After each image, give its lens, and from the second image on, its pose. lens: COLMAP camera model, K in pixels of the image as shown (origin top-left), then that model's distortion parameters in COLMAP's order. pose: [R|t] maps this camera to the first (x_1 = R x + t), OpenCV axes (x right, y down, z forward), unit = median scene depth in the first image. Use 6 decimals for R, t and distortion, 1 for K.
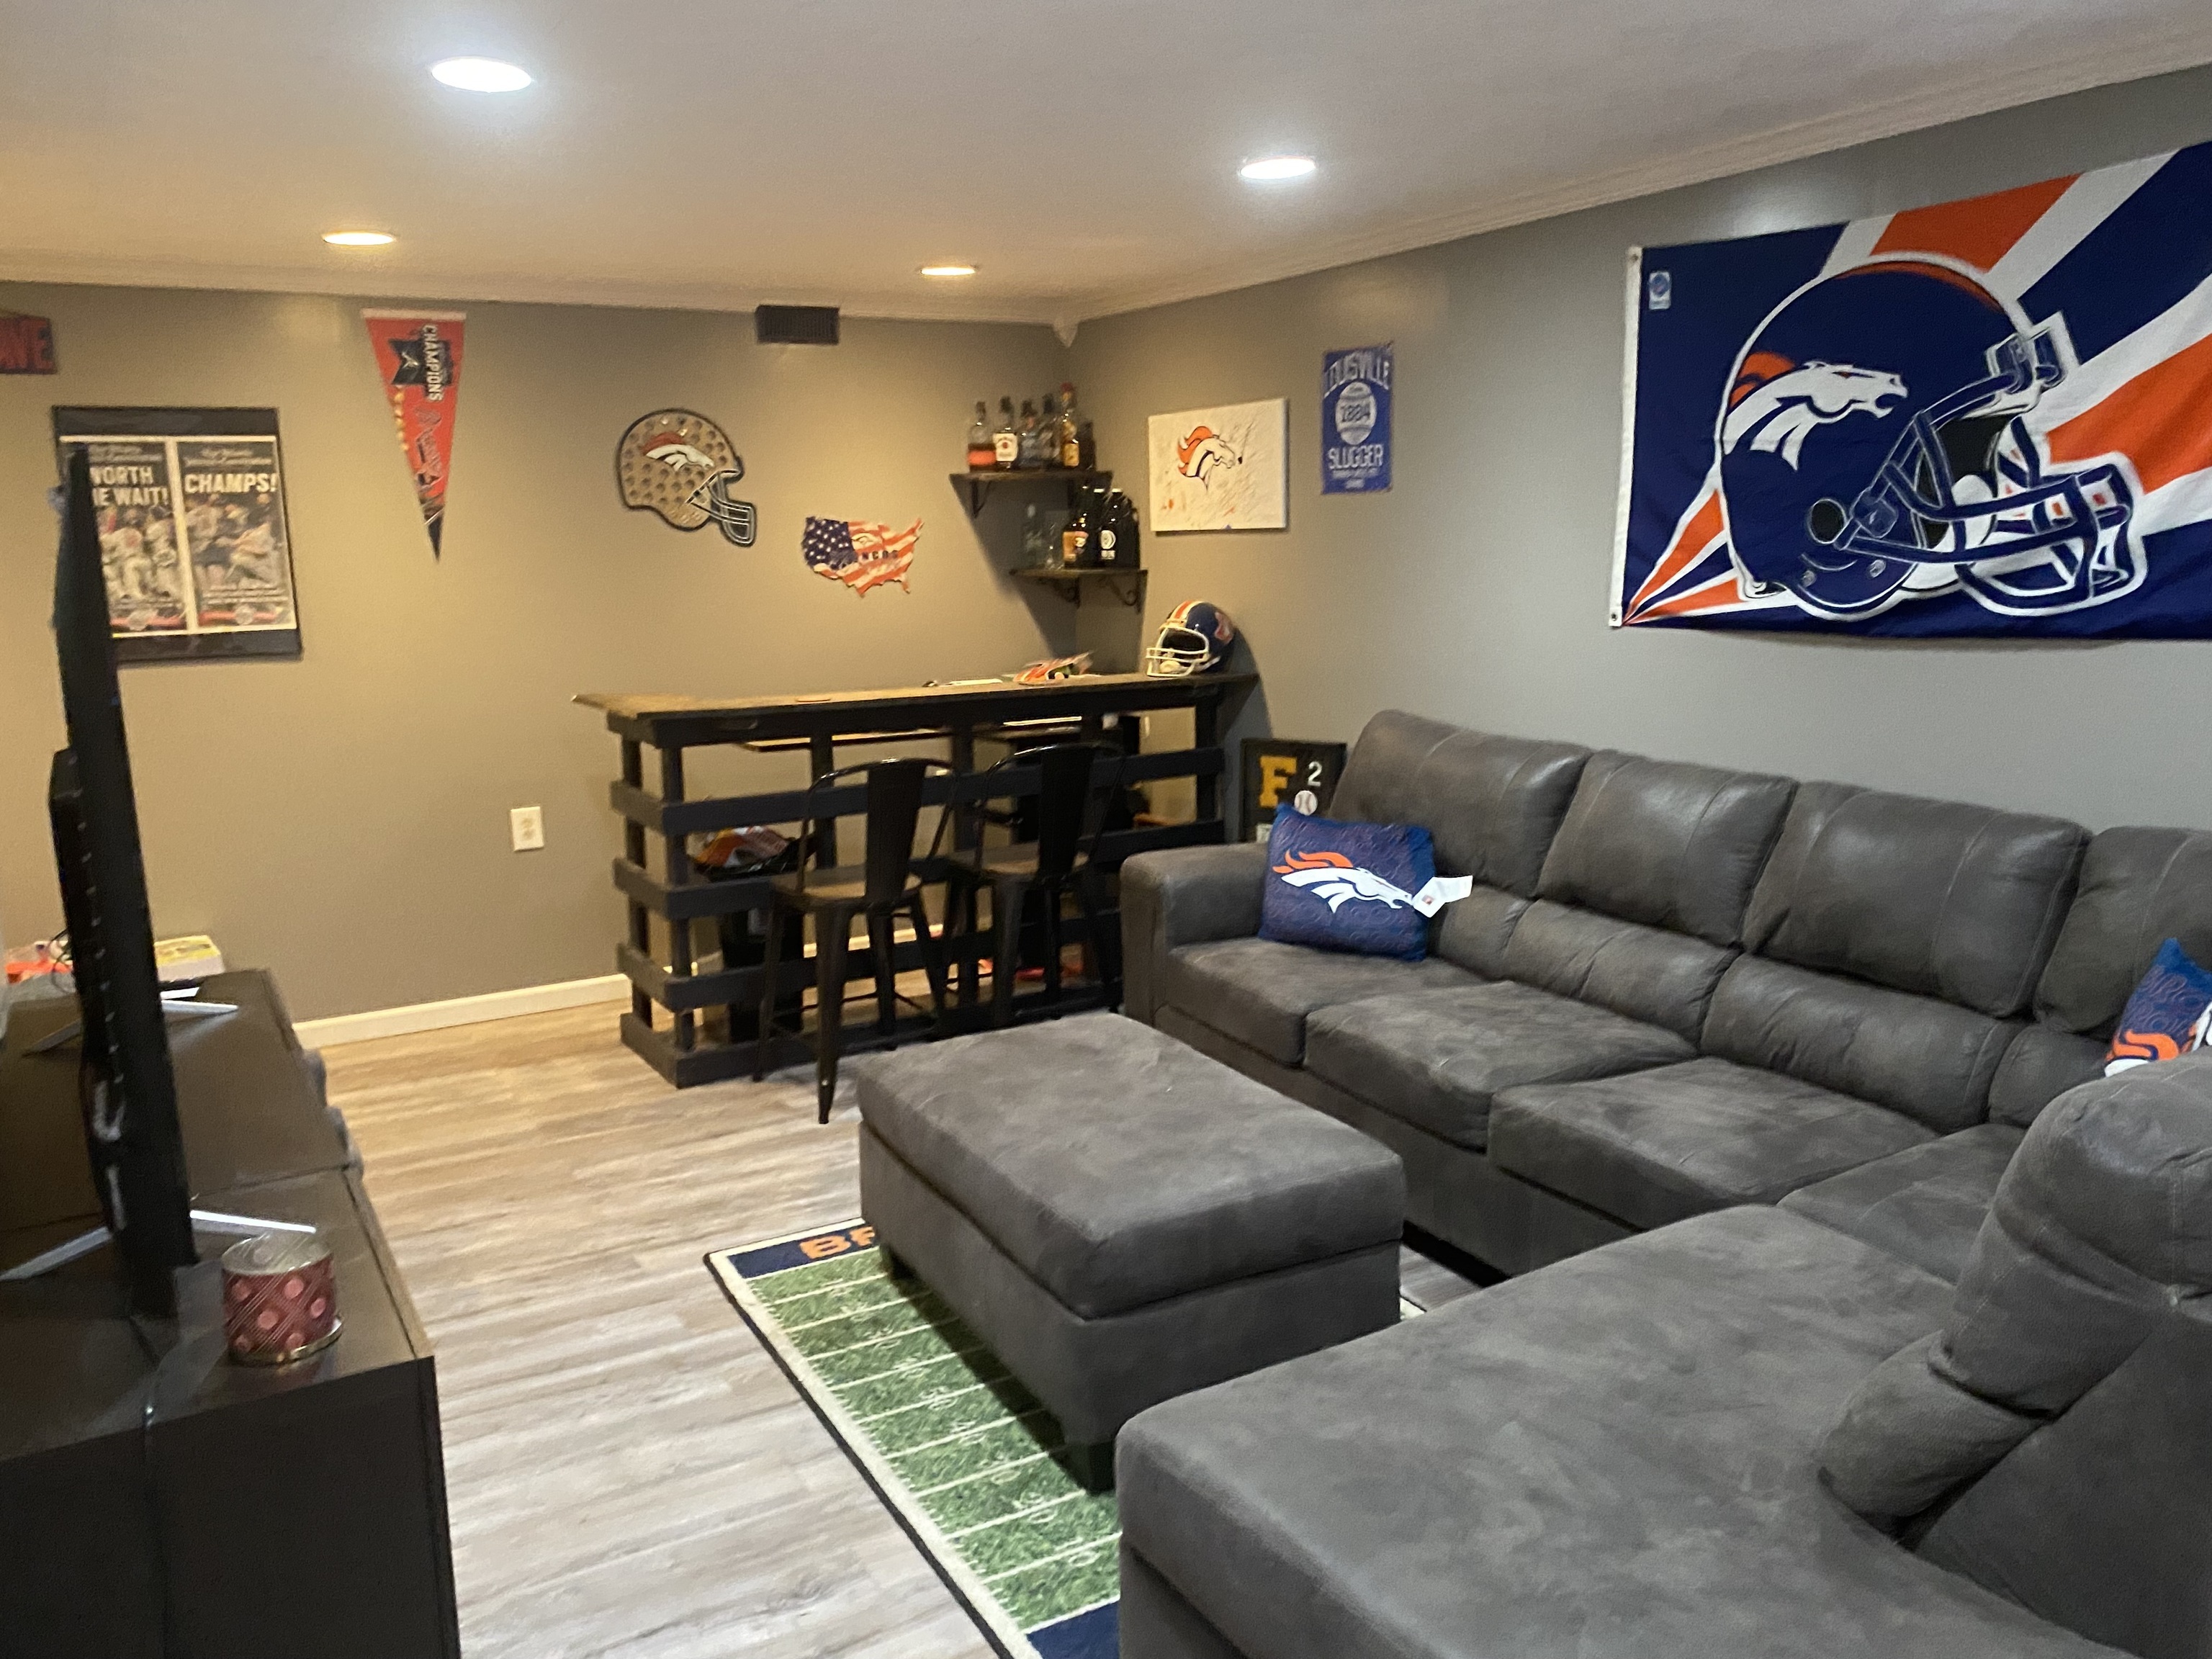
lens RADIAL K [[1683.2, 0, 1100.4], [0, 1683.2, 830.8], [0, 0, 1]] dist [0.034457, -0.052776]
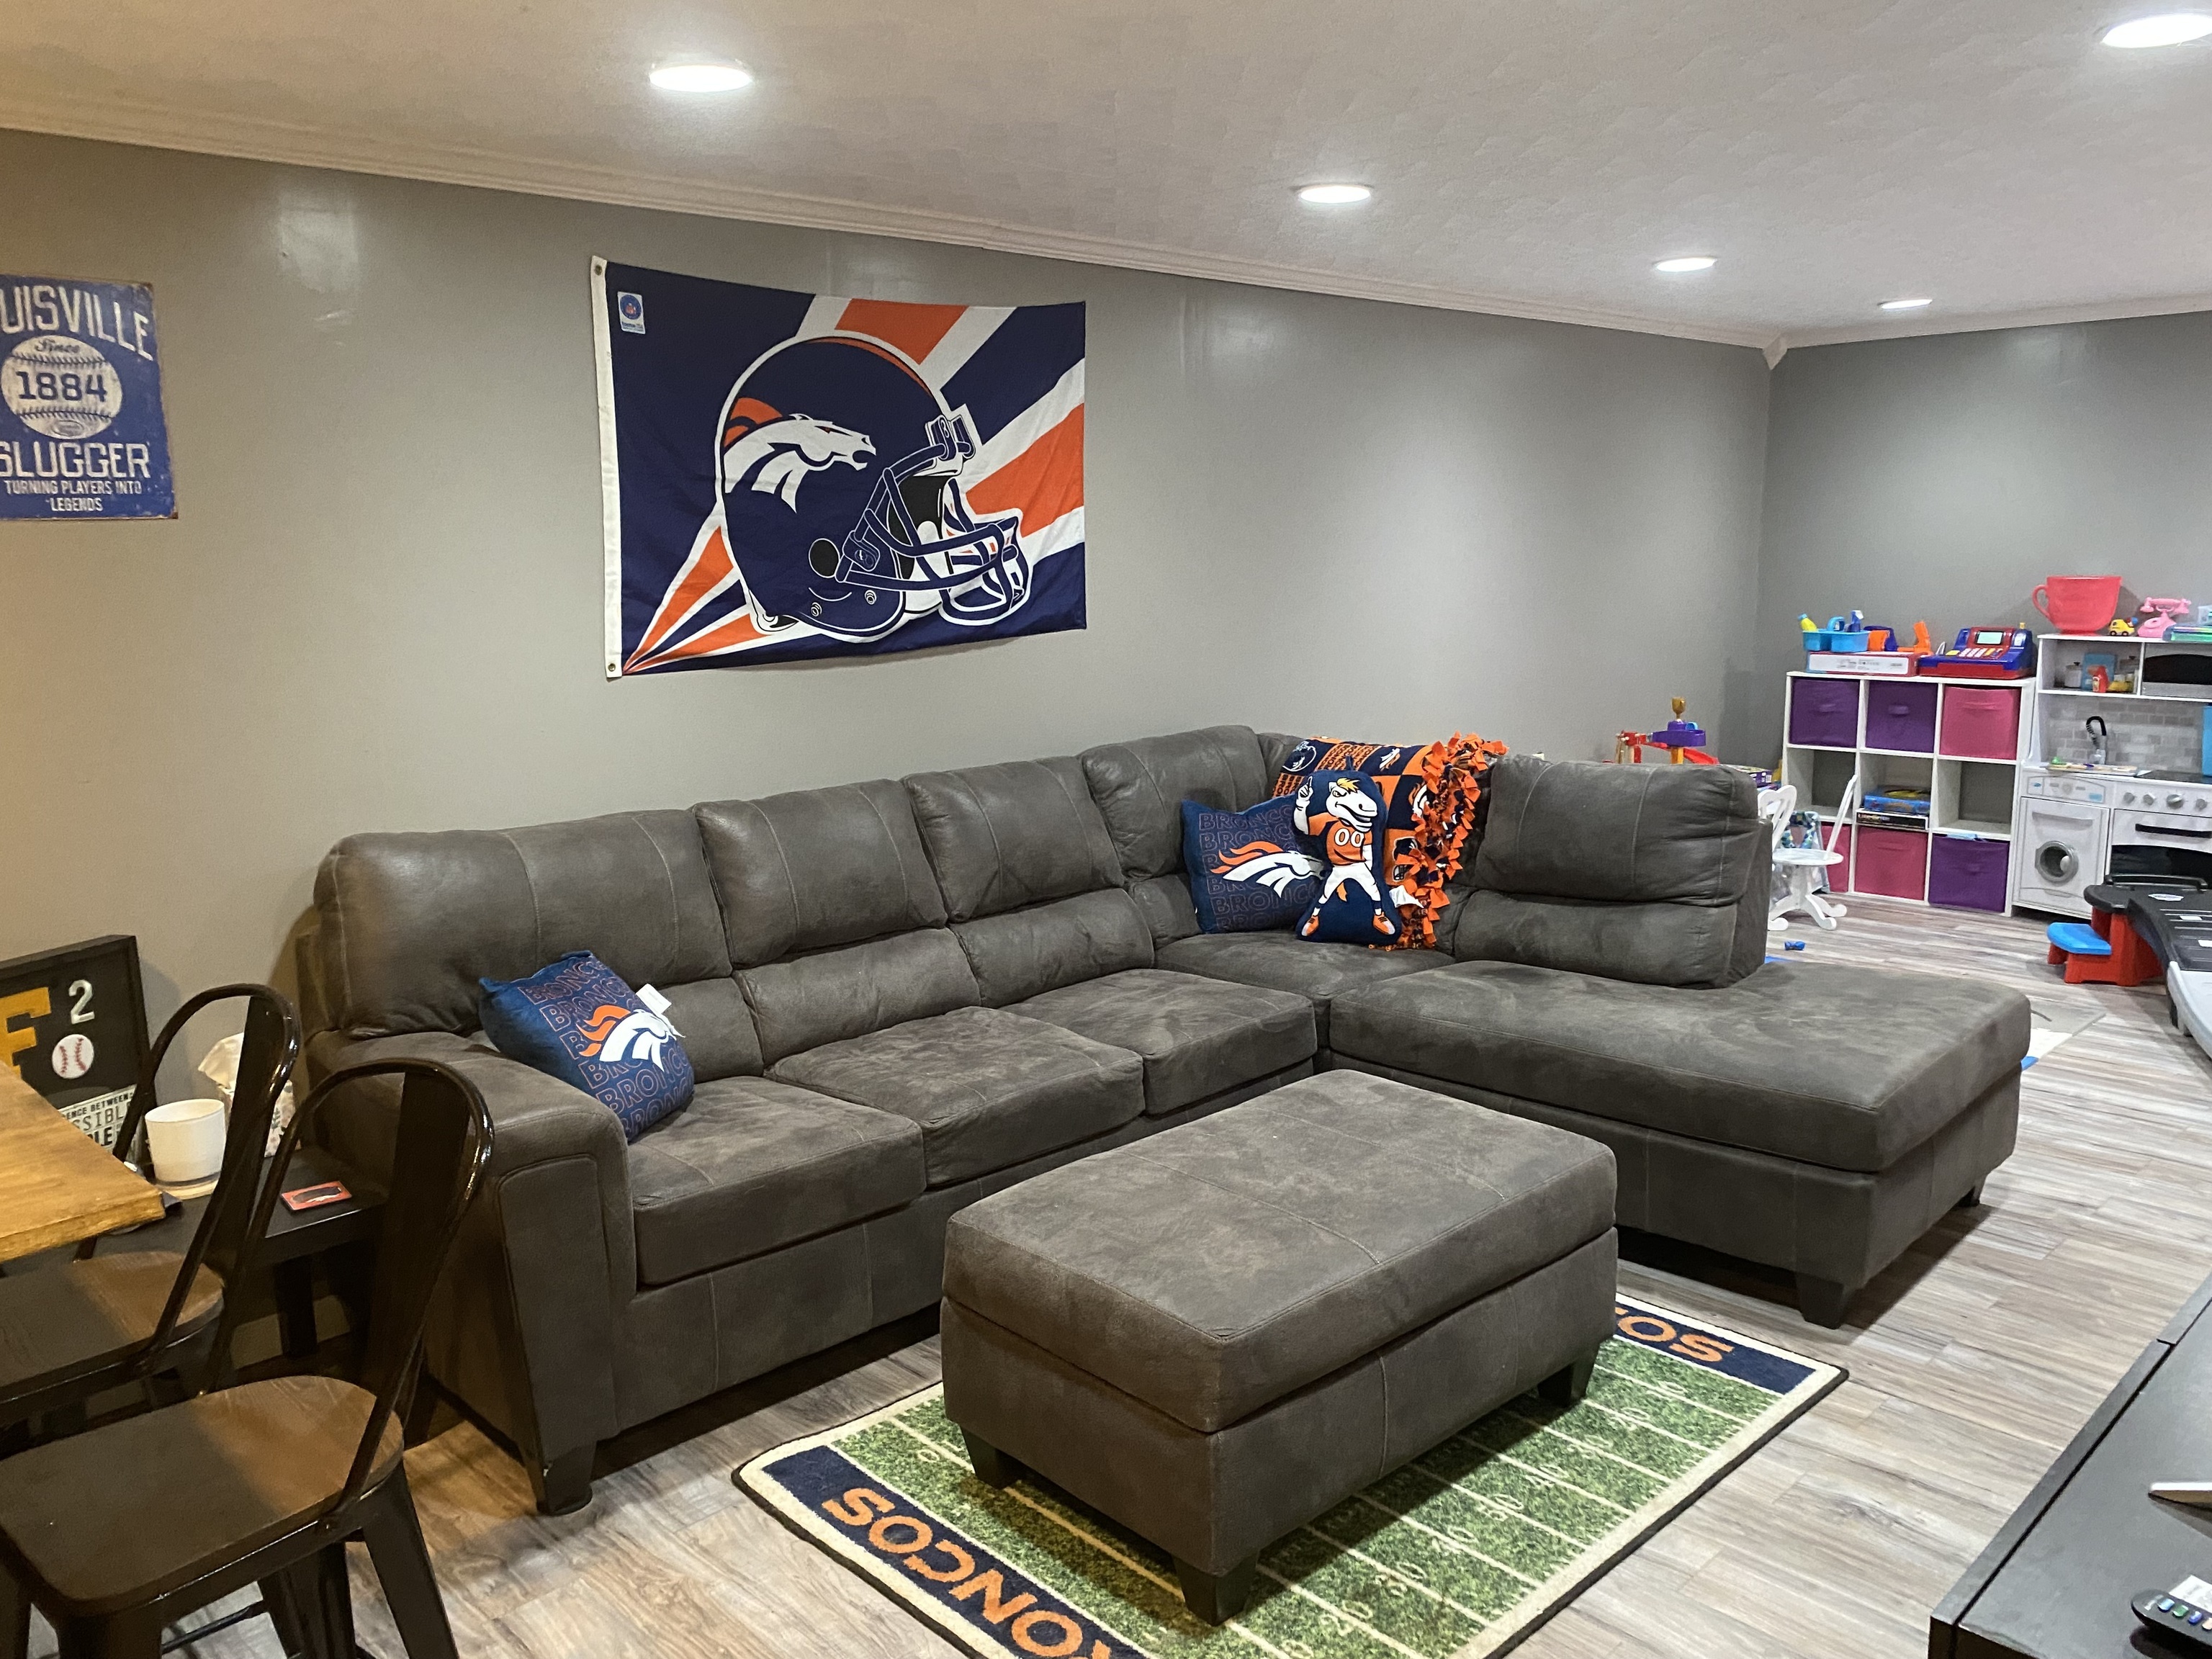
lens RADIAL K [[1683.2, 0, 1088.0], [0, 1683.2, 844.4], [0, 0, 1]] dist [0.034457, -0.052776]
pose [[-0.240110, -0.143855, 0.960028, -0.746519], [0.203772, 0.959456, 0.194734, -0.189548], [-0.949118, 0.242384, -0.201061, 1.145375]]
